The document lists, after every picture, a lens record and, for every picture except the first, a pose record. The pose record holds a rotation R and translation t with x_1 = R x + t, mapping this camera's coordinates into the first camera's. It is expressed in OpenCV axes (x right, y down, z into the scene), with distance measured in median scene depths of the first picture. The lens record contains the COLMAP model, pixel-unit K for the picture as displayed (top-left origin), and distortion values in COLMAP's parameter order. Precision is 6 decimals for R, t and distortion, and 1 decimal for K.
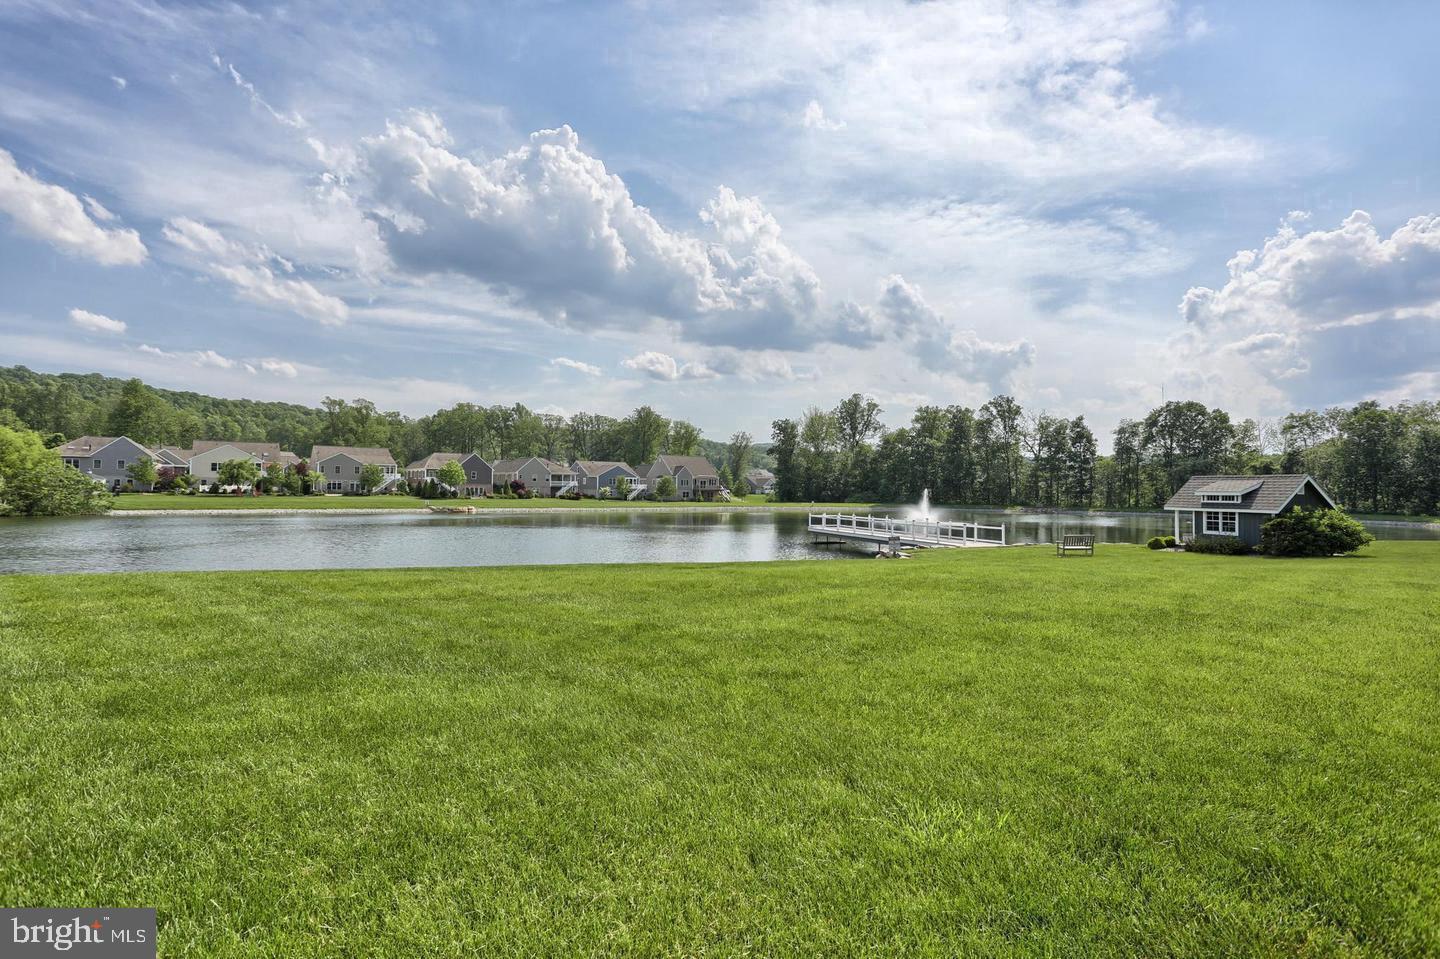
lens RADIAL K [[705.3, 0, 733.3], [0, 705.3, 500.6], [0, 0, 1]] dist [-0.011099, -0.000445]
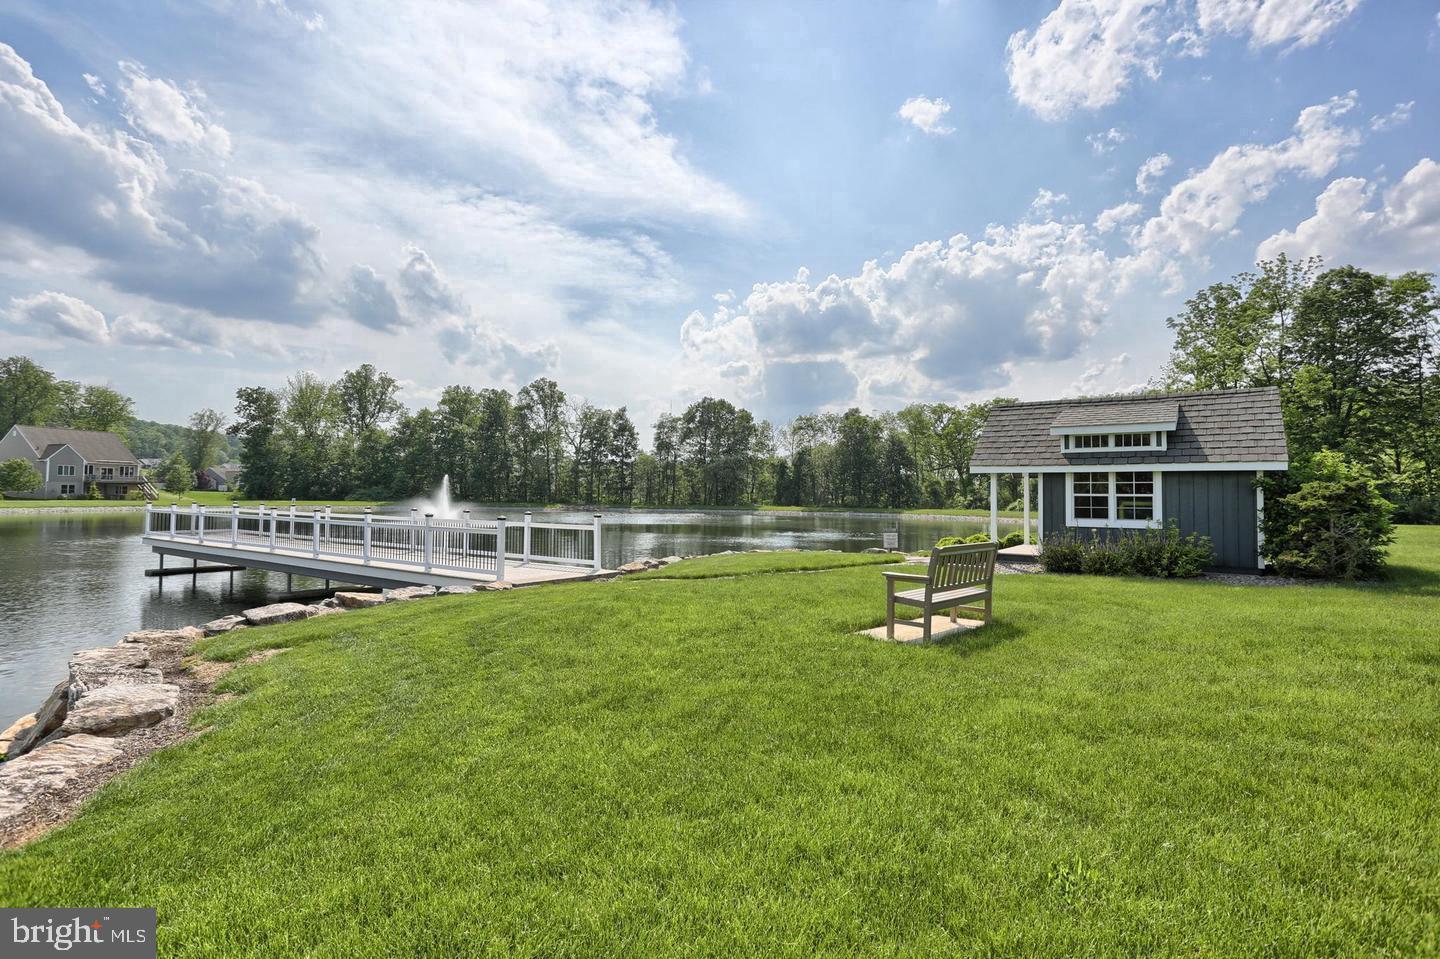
lens RADIAL K [[705.3, 0, 733.3], [0, 705.3, 500.6], [0, 0, 1]] dist [-0.011099, -0.000445]
pose [[0.804010, -0.003901, 0.594602, 0.037742], [0.004591, 0.999989, 0.000353, 0.004698], [-0.594597, 0.002446, 0.804020, 0.117857]]
